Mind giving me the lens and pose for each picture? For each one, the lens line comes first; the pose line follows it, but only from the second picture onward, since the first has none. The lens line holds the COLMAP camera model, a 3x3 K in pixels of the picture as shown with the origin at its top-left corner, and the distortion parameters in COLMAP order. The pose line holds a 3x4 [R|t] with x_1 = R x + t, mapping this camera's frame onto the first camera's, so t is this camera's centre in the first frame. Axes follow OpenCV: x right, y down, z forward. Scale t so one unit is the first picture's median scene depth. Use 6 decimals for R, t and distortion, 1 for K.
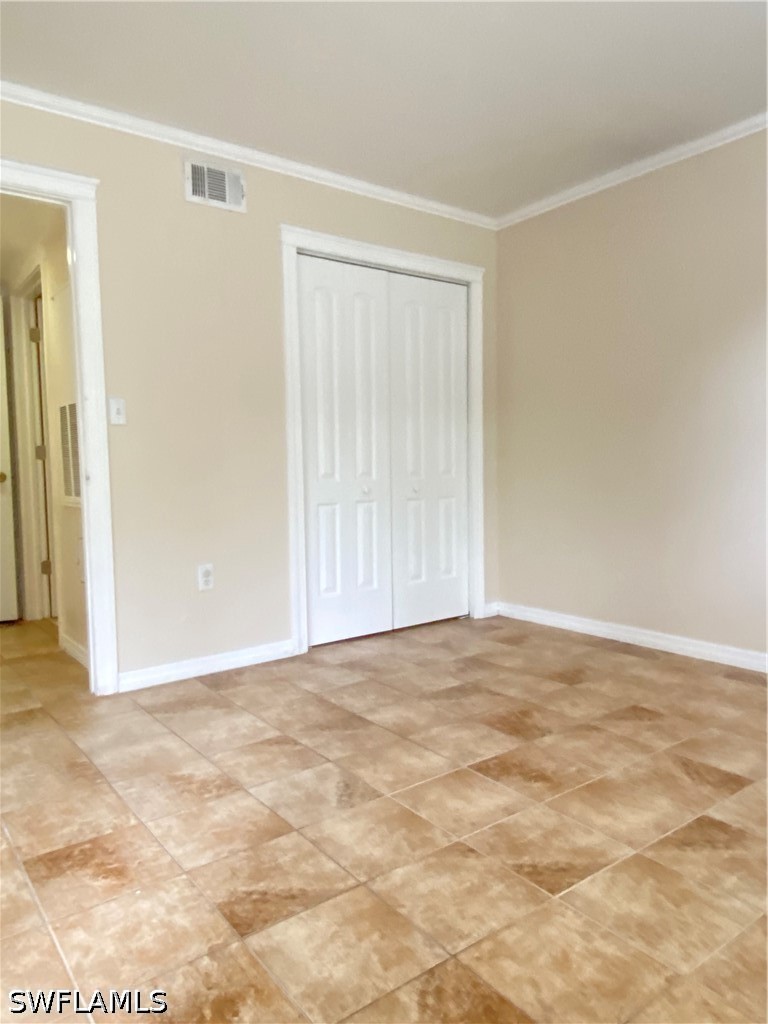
lens RADIAL K [[705.4, 0, 384.0], [0, 705.4, 512.0], [0, 0, 1]] dist [0.007430, -0.052642]
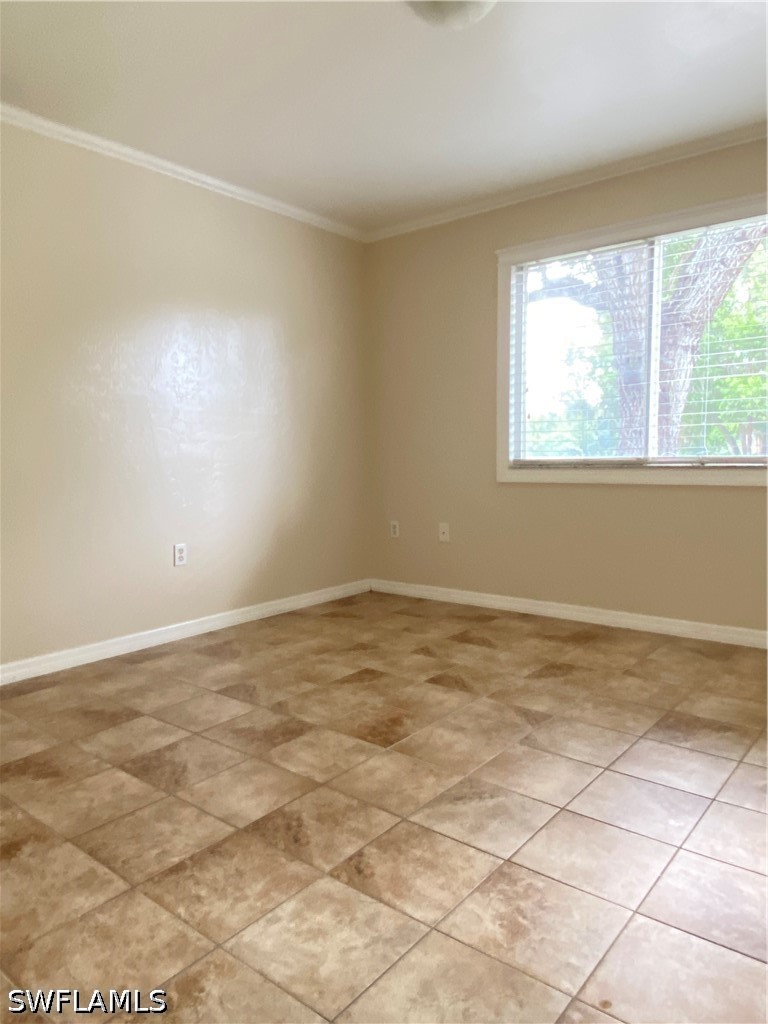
lens RADIAL K [[705.4, 0, 384.0], [0, 705.4, 512.0], [0, 0, 1]] dist [0.007430, -0.052642]
pose [[-0.226592, -0.075682, 0.971045, -0.794638], [0.097363, 0.990223, 0.099896, -0.075992], [-0.969111, 0.117179, -0.217008, 1.107277]]
